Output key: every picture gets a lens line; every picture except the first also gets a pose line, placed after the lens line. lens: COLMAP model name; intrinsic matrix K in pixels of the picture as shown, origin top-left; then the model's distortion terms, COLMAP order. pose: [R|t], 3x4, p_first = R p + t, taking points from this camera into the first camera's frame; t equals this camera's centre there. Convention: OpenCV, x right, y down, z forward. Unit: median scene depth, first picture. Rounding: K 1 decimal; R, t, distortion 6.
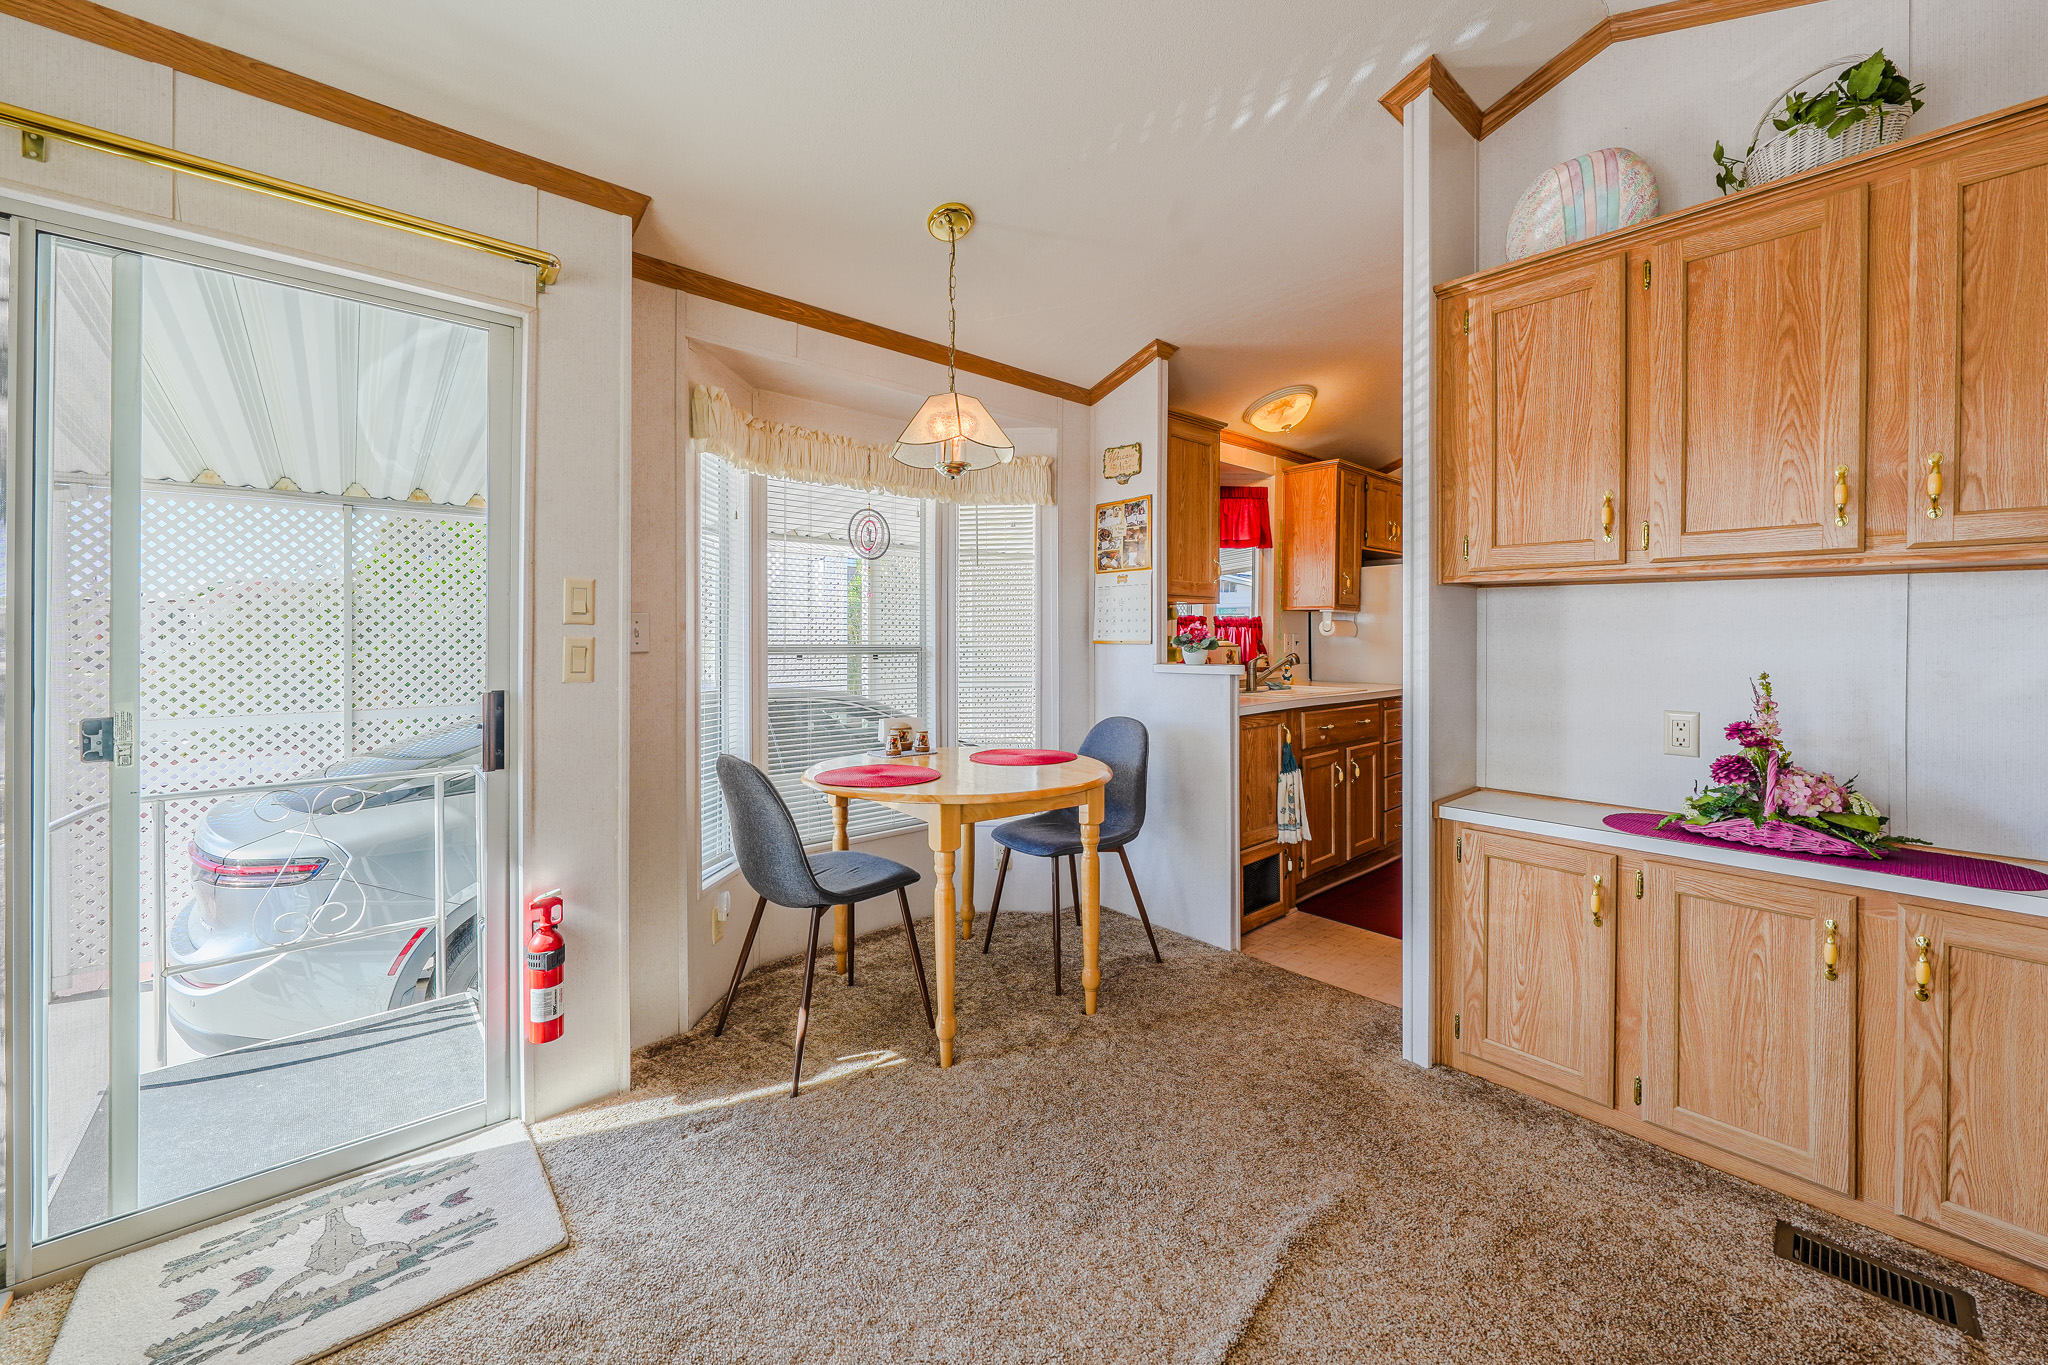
lens RADIAL K [[782.8, 0, 1001.8], [0, 782.8, 635.5], [0, 0, 1]] dist [0.000771, 0.000308]
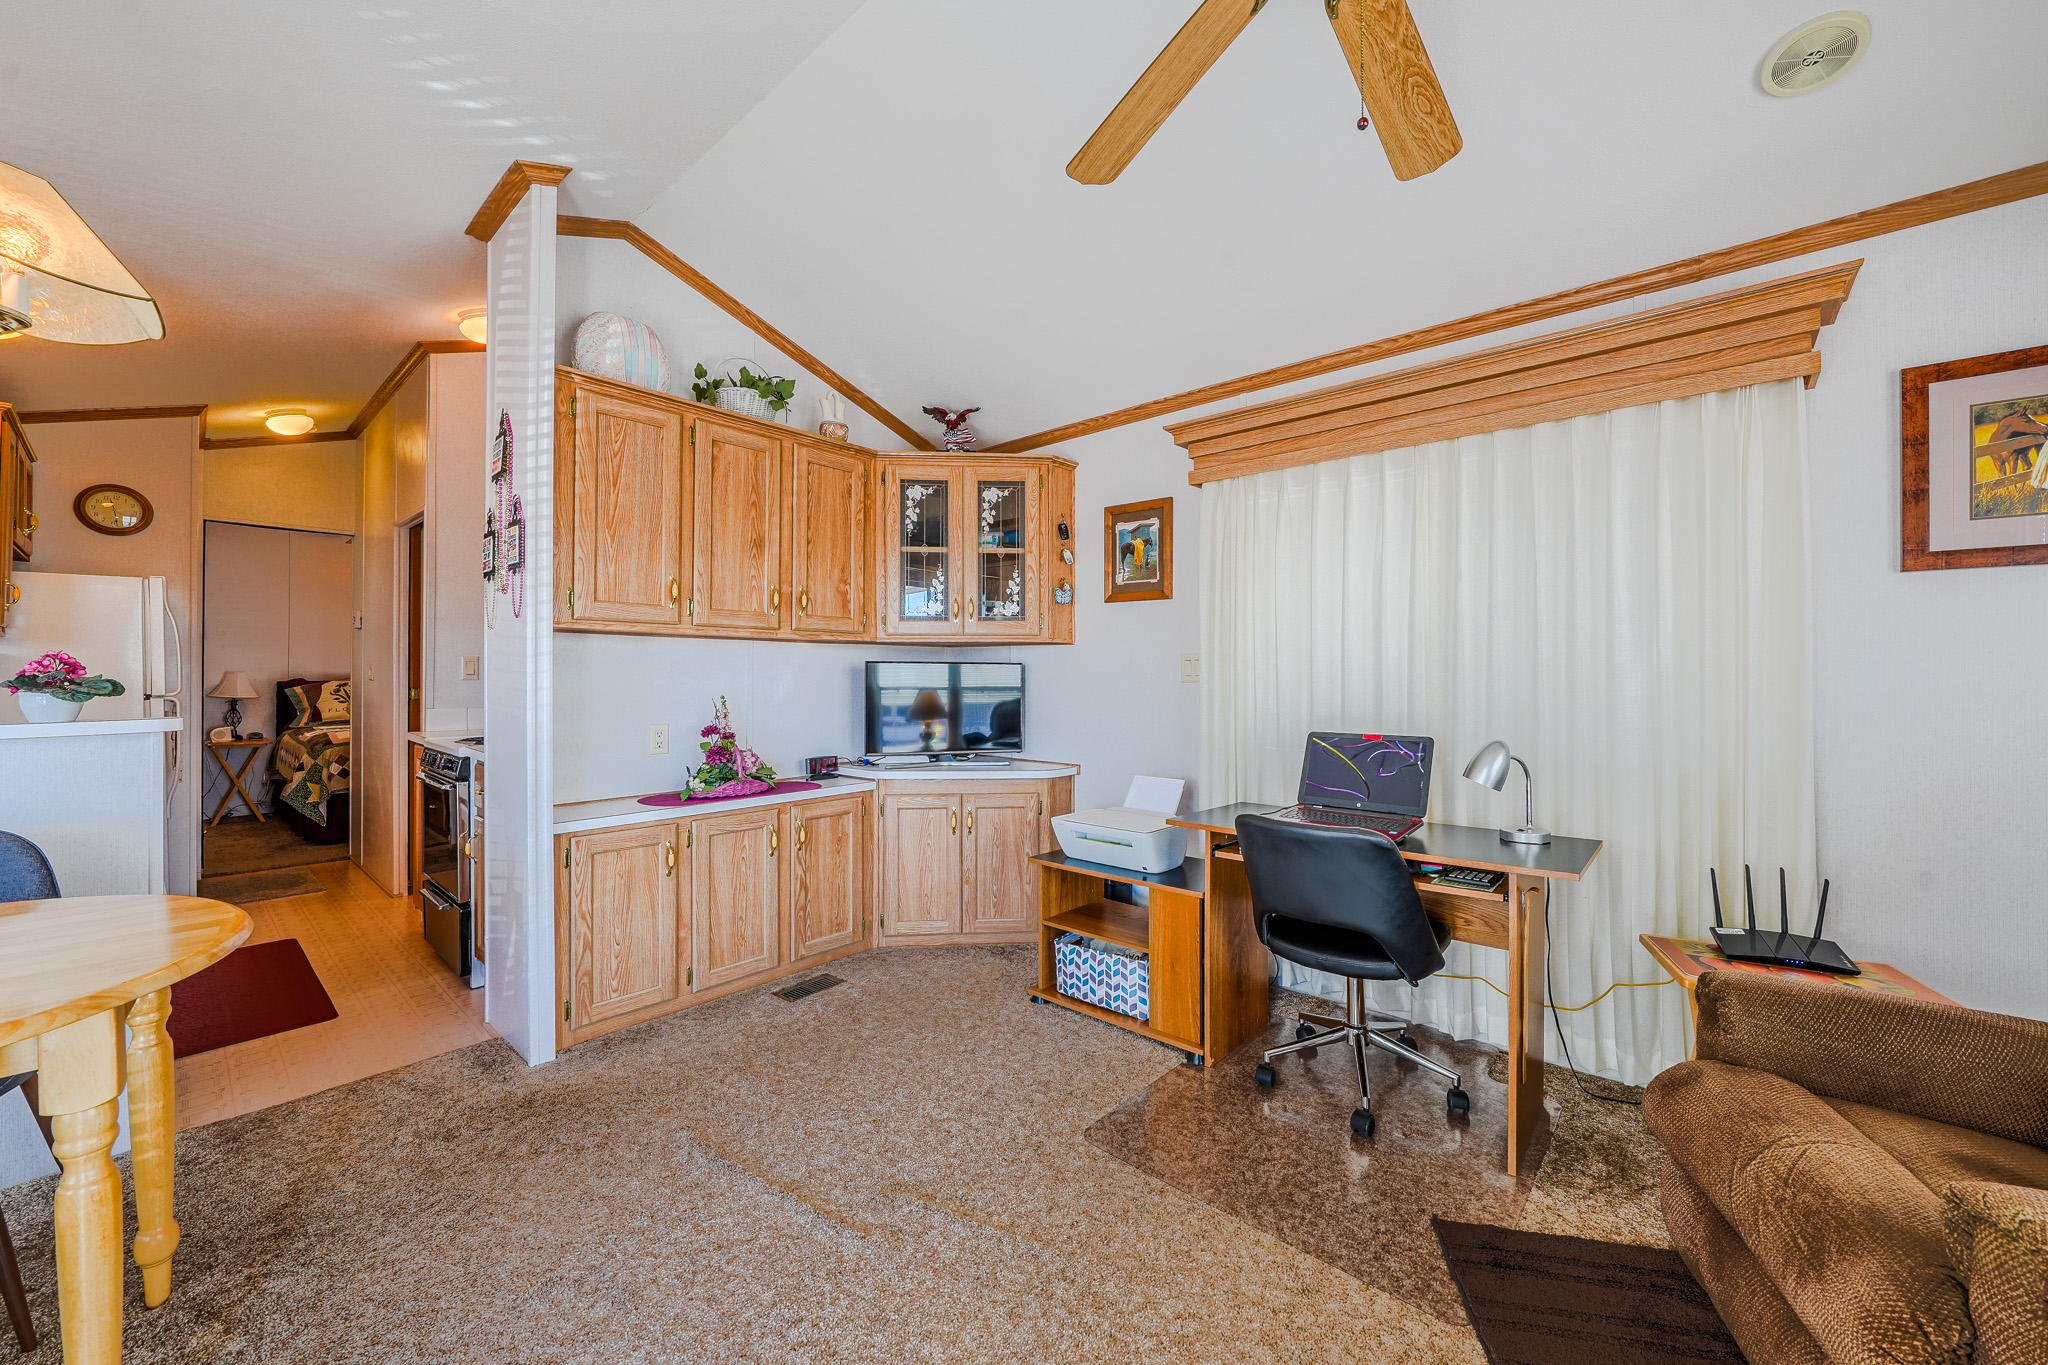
lens RADIAL K [[782.8, 0, 1028.3], [0, 782.8, 672.1], [0, 0, 1]] dist [0.000771, 0.000308]
pose [[-0.134139, -0.002021, 0.990960, -0.682200], [-0.000102, 0.999998, 0.002025, -0.004593], [-0.990963, 0.000171, -0.134139, 0.493693]]
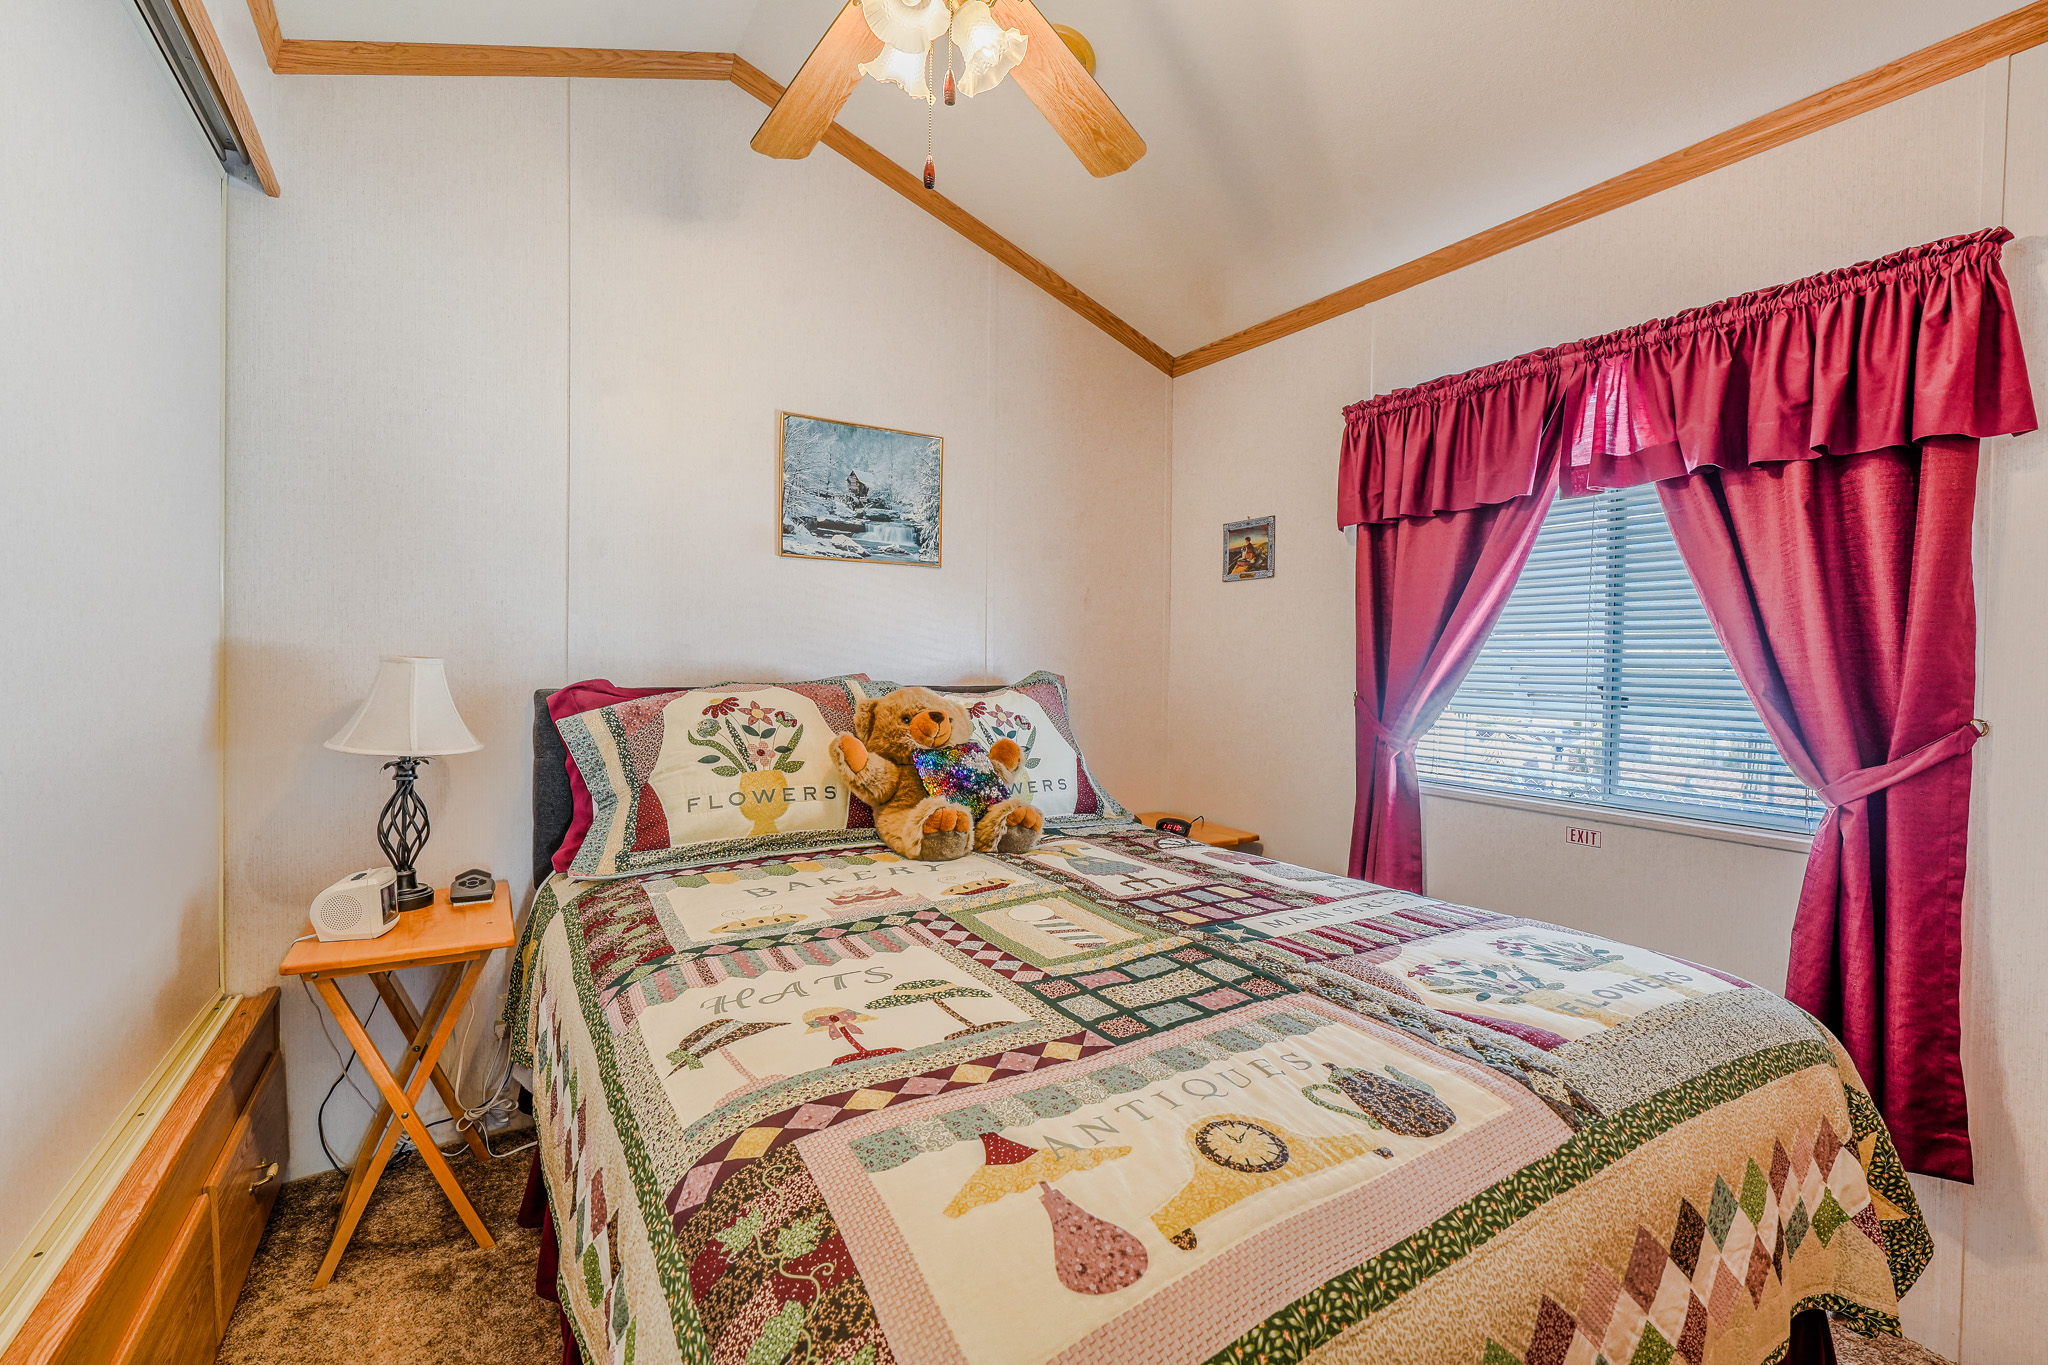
lens RADIAL K [[884.2, 0, 1018.7], [0, 884.2, 687.0], [0, 0, 1]] dist [-0.003231, -0.000109]
pose [[0.161641, -0.034056, 0.986262, 1.885714], [-0.007265, 0.999336, 0.035699, -0.006922], [-0.986823, -0.012936, 0.161286, 2.317241]]
